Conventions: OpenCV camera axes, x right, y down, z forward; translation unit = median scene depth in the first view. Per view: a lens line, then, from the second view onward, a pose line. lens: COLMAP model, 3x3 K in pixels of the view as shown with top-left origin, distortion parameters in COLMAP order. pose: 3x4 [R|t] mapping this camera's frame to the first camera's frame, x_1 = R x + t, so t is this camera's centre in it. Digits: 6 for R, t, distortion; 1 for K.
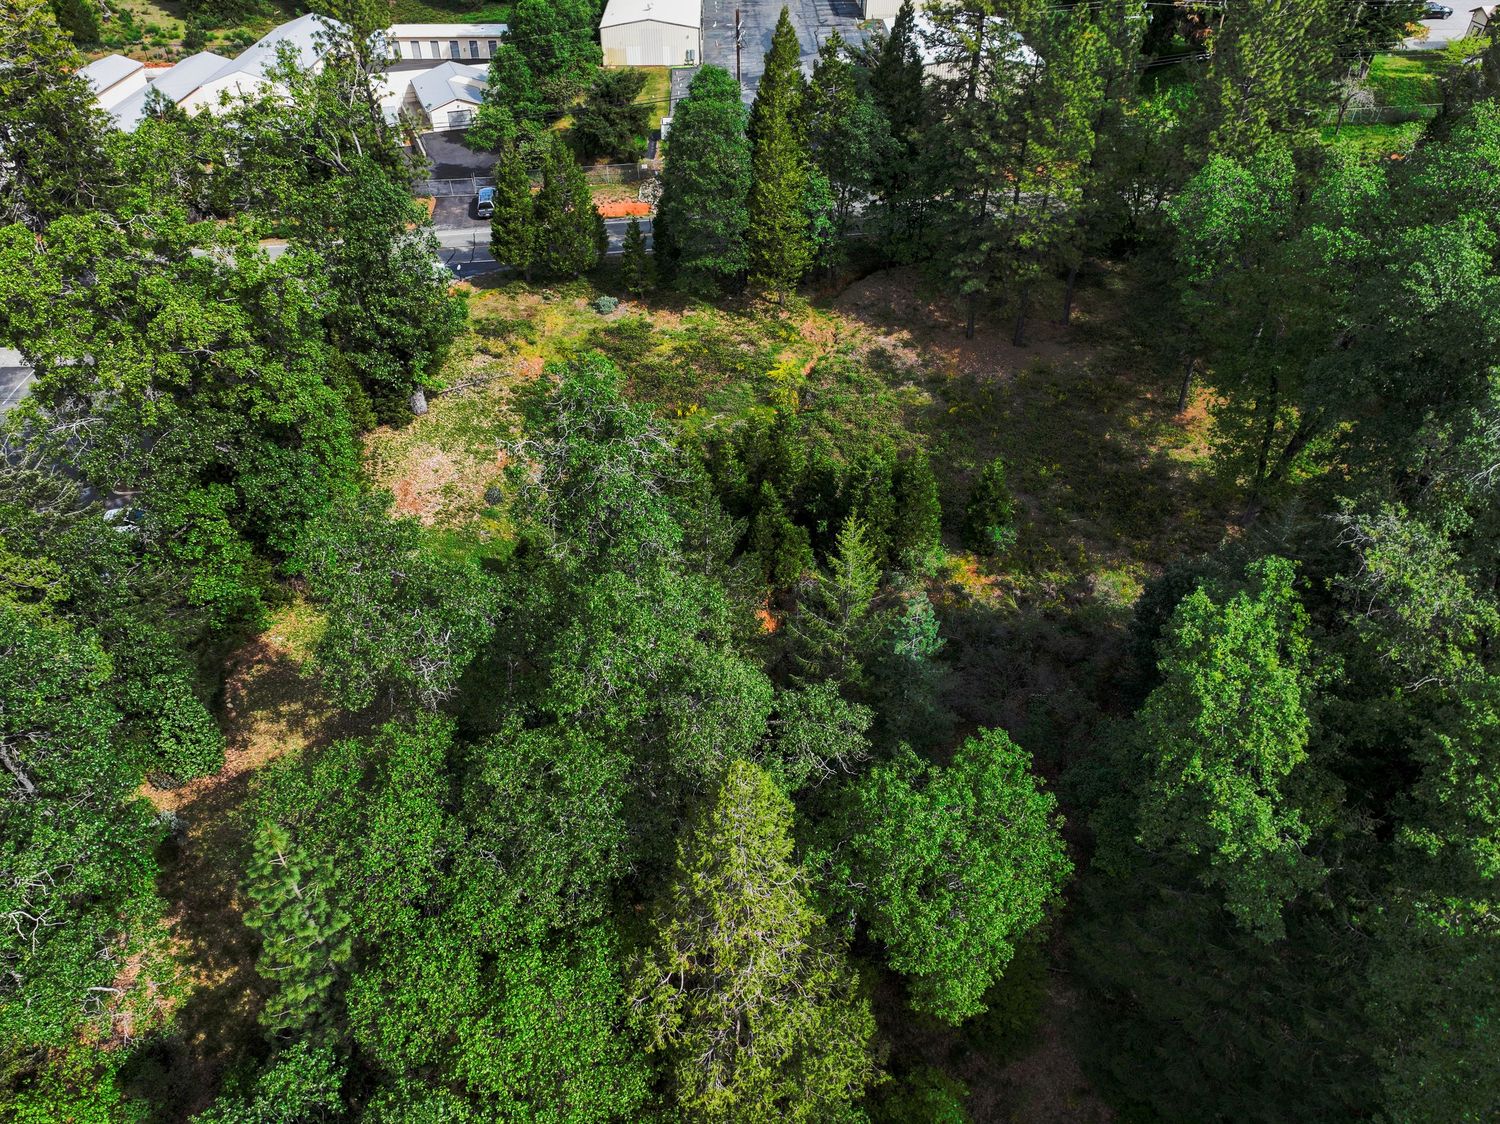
lens RADIAL K [[1048.4, 0, 752.8], [0, 1048.4, 558.7], [0, 0, 1]] dist [-0.004470, 0.020239]
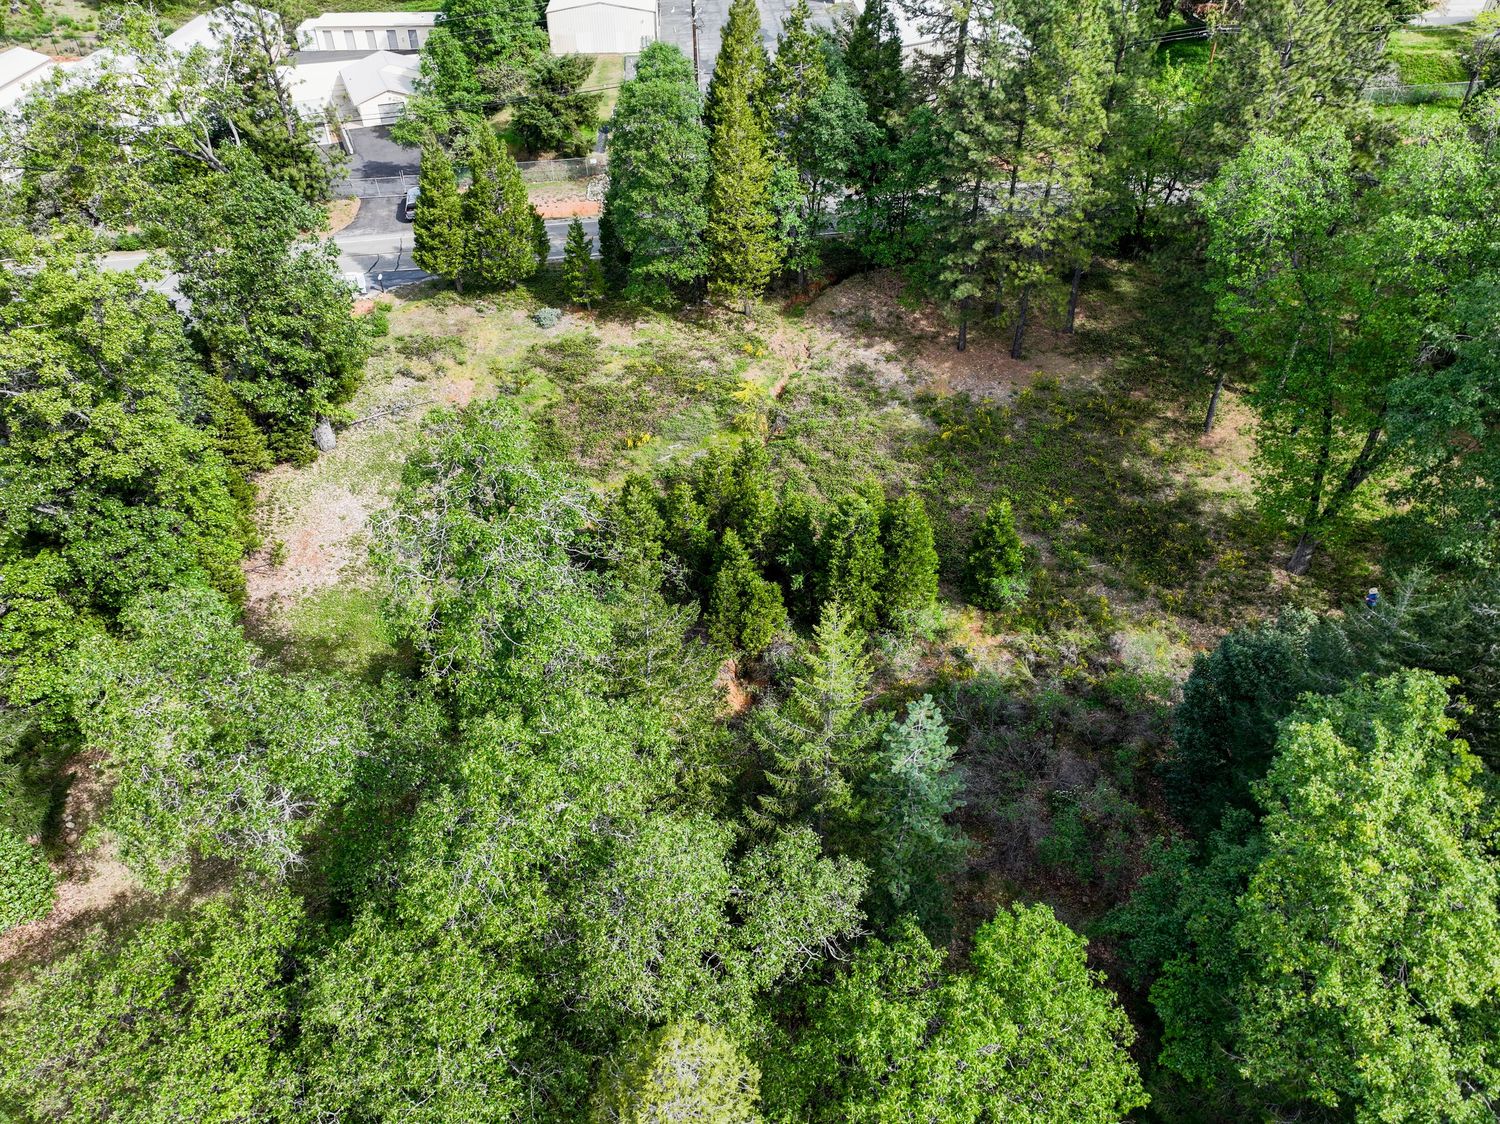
lens RADIAL K [[1048.4, 0, 751.5], [0, 1048.4, 559.5], [0, 0, 1]] dist [-0.004470, 0.020239]
pose [[0.999622, -0.019443, 0.019434, 0.011181], [0.019444, 0.999811, 0.000165, -0.040303], [-0.019434, 0.000213, 0.999811, 0.131558]]
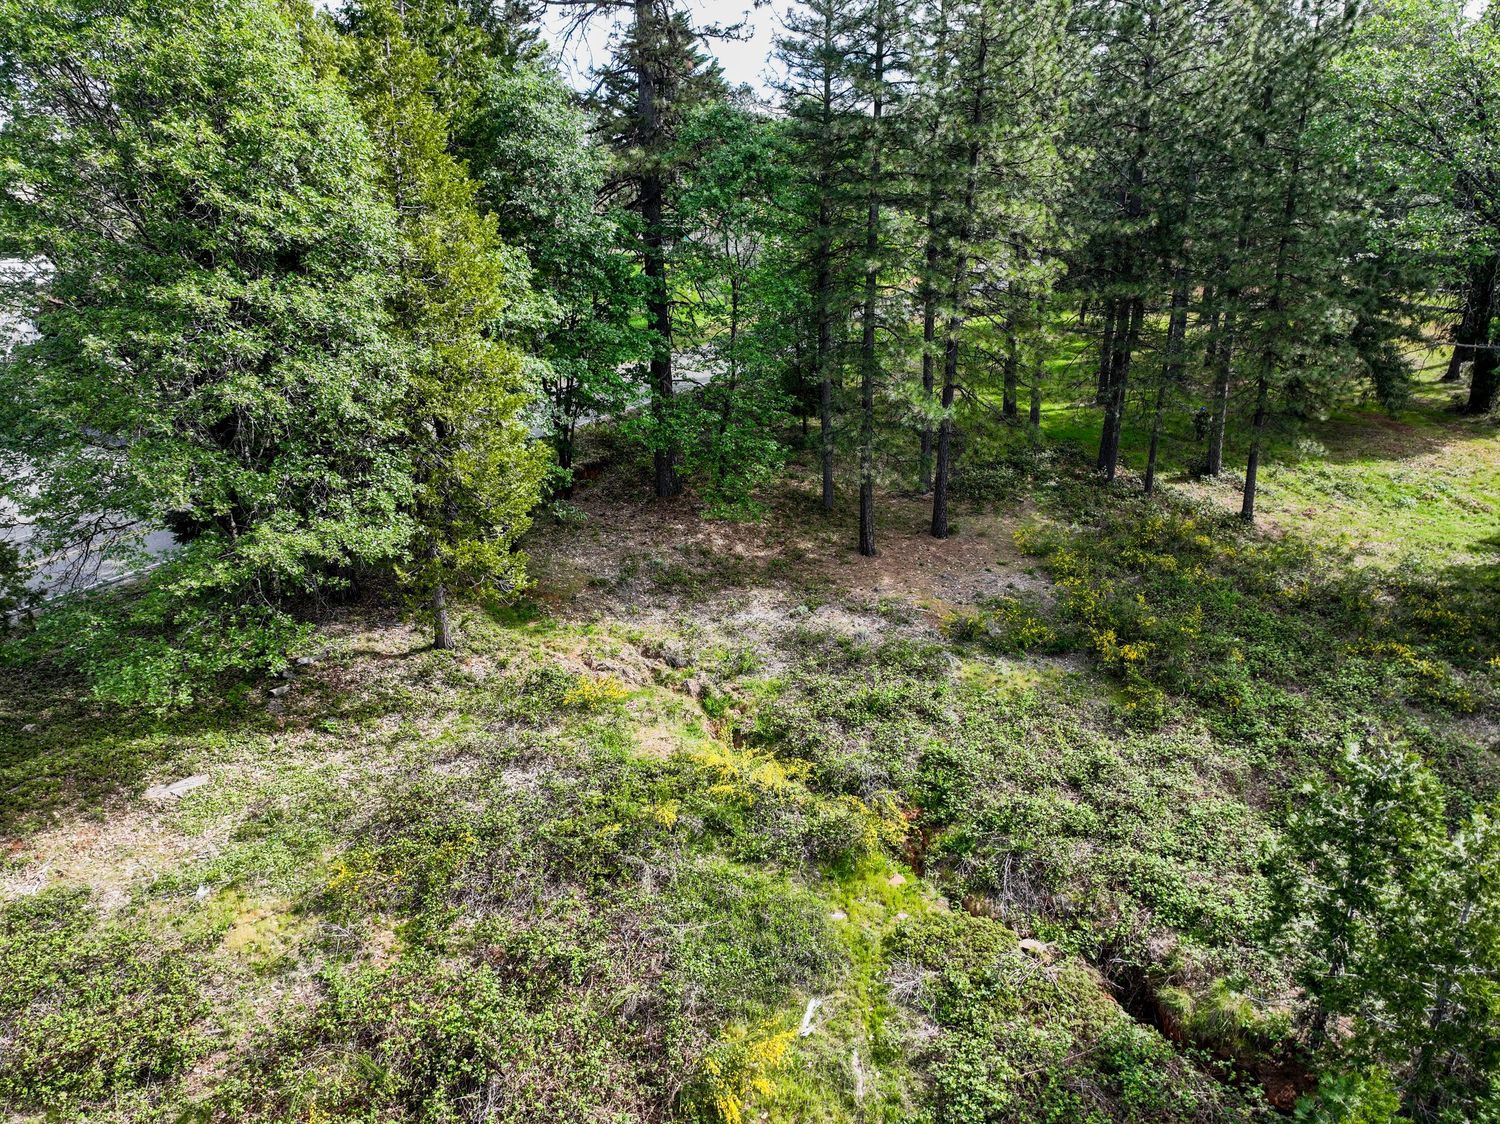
lens RADIAL K [[1048.4, 0, 744.9], [0, 1048.4, 564.8], [0, 0, 1]] dist [-0.004470, 0.020239]
pose [[0.544082, -0.253857, 0.799707, -0.197739], [0.526824, 0.845182, -0.090134, -0.201981], [-0.653017, 0.470345, 0.593586, 0.798663]]
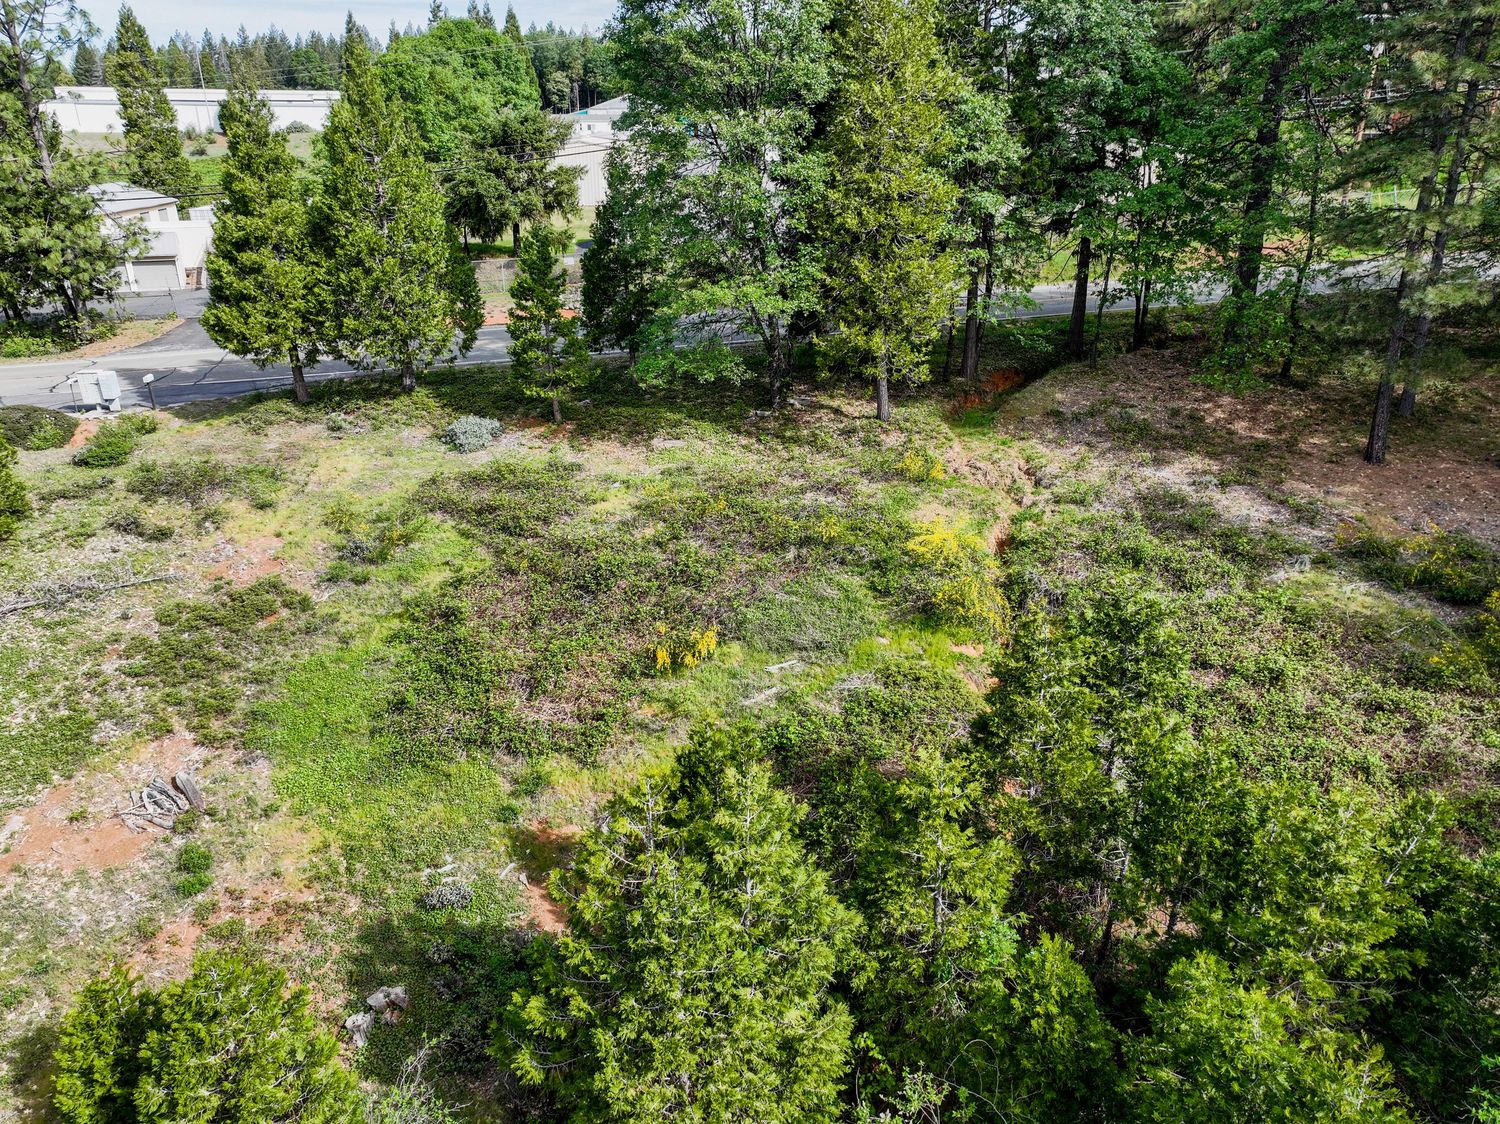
lens RADIAL K [[1048.4, 0, 752.2], [0, 1048.4, 563.6], [0, 0, 1]] dist [-0.004470, 0.020239]
pose [[0.997565, -0.027782, 0.063965, -0.060324], [0.044359, 0.960533, -0.274606, -0.076097], [-0.053812, 0.276775, 0.959427, 0.664561]]
